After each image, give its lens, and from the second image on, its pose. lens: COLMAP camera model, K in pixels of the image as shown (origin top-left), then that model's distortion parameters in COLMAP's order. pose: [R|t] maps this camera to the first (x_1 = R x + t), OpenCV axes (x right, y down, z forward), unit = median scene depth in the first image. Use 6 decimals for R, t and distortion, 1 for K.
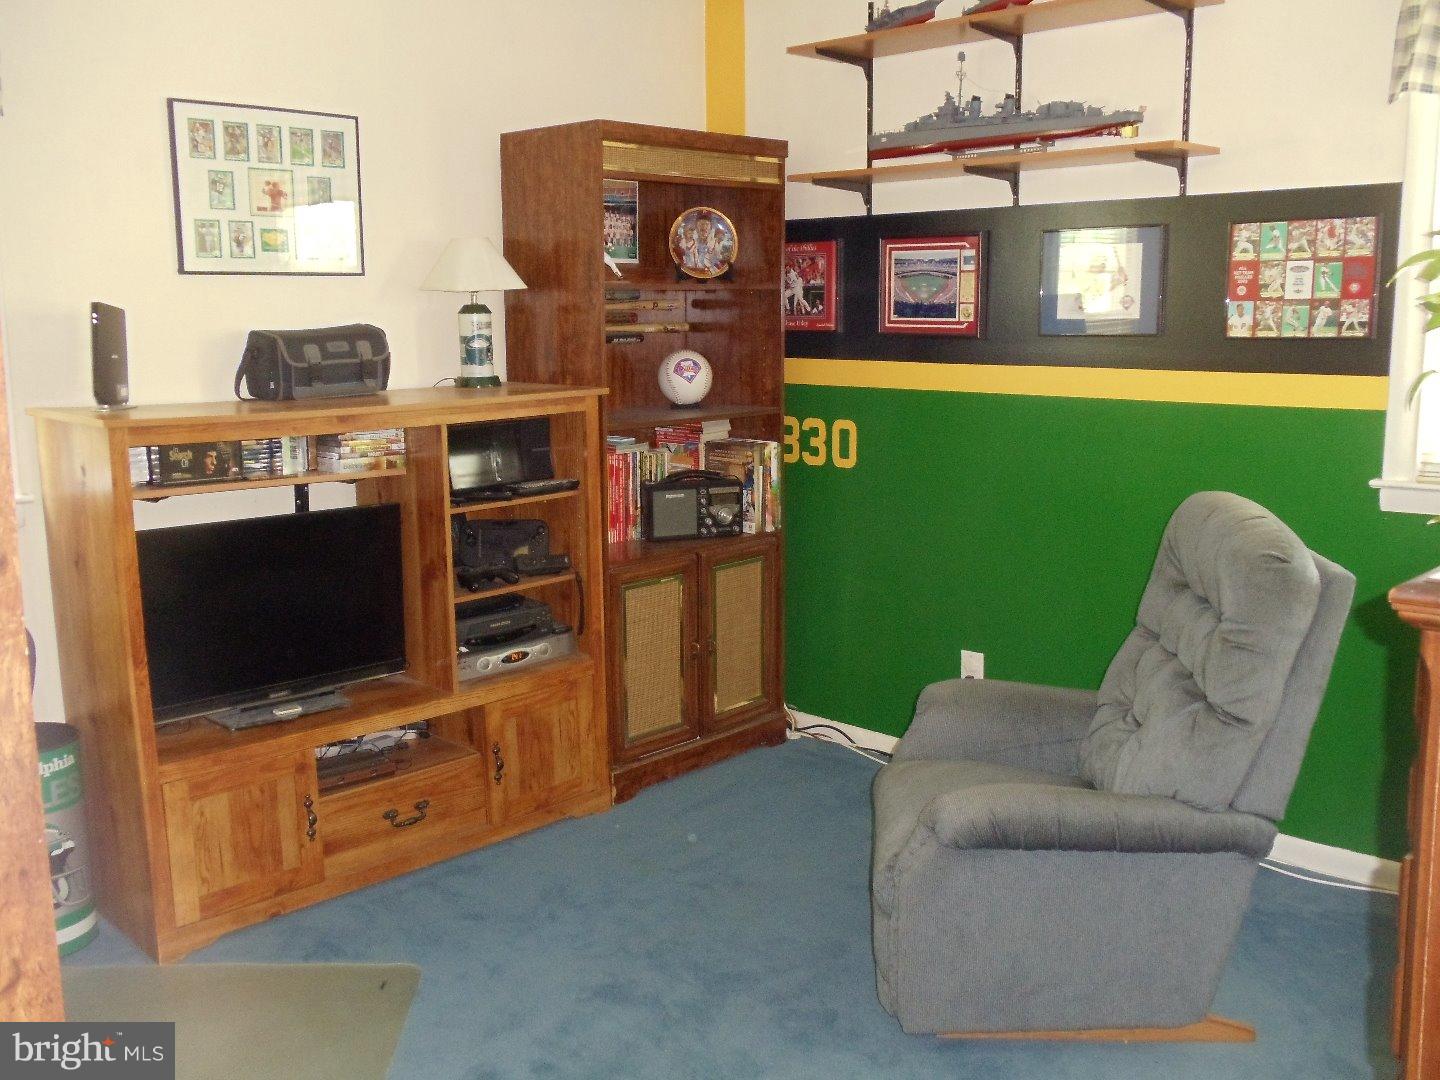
lens RADIAL K [[1433.0, 0, 718.3], [0, 1433.0, 574.9], [0, 0, 1]] dist [0.099308, -0.184561]
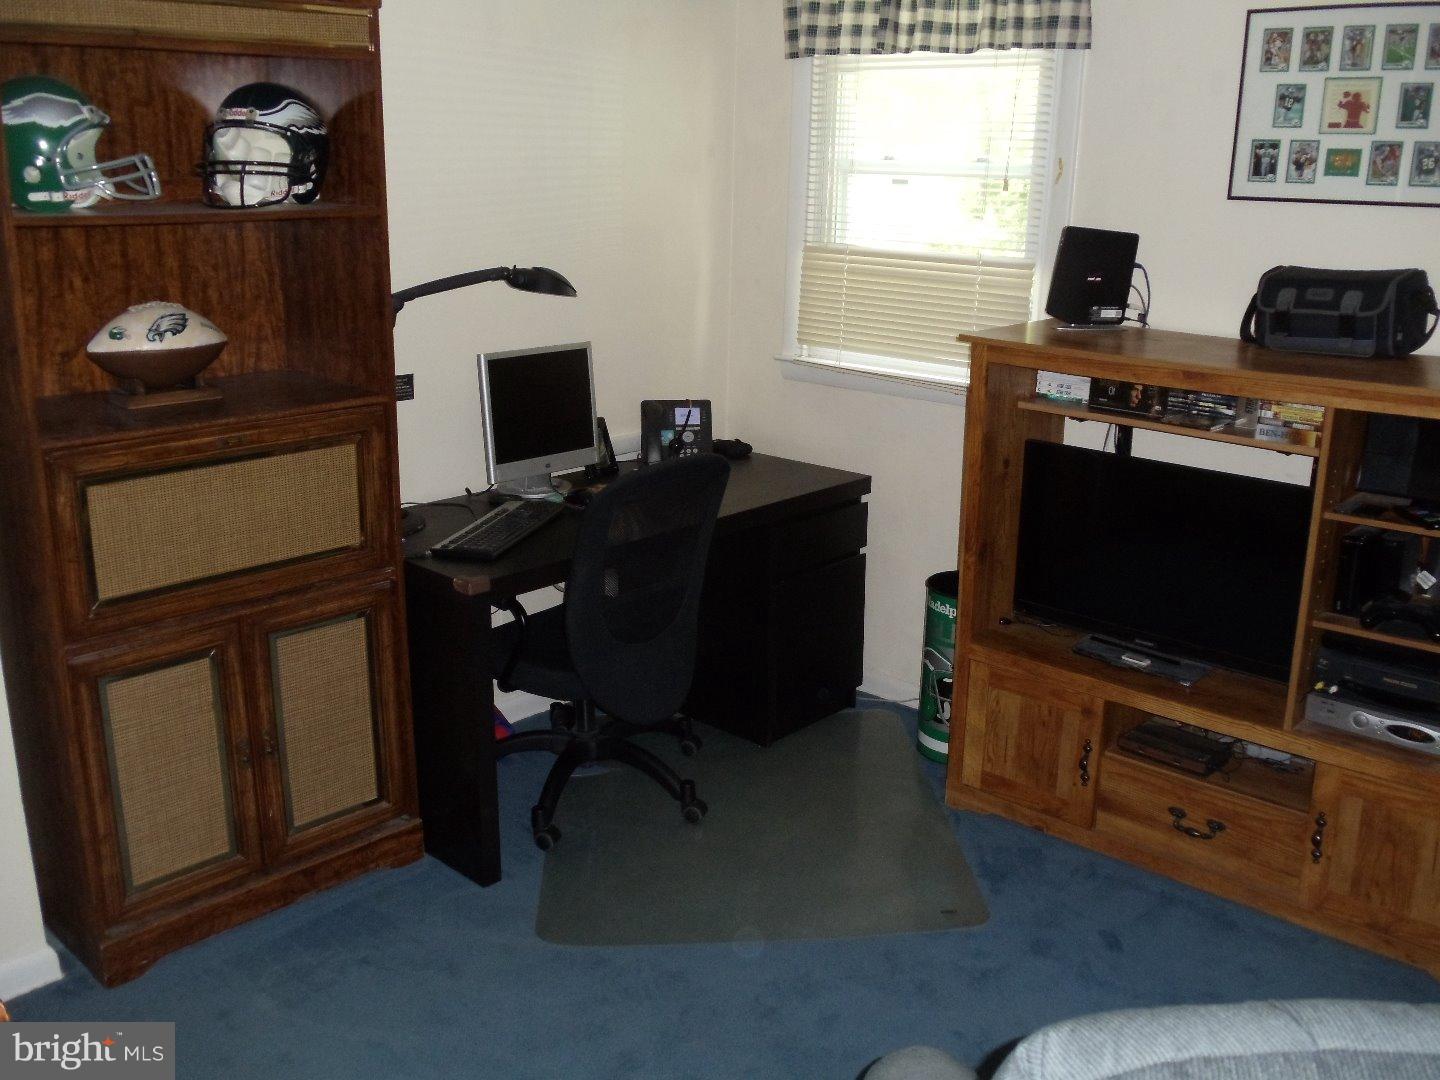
lens RADIAL K [[1433.0, 0, 718.3], [0, 1433.0, 574.9], [0, 0, 1]] dist [0.099308, -0.184561]
pose [[0.025423, 0.313337, -0.949302, 0.600077], [-0.183820, 0.934882, 0.303654, -0.203245], [0.982631, 0.166781, 0.081365, 0.631251]]
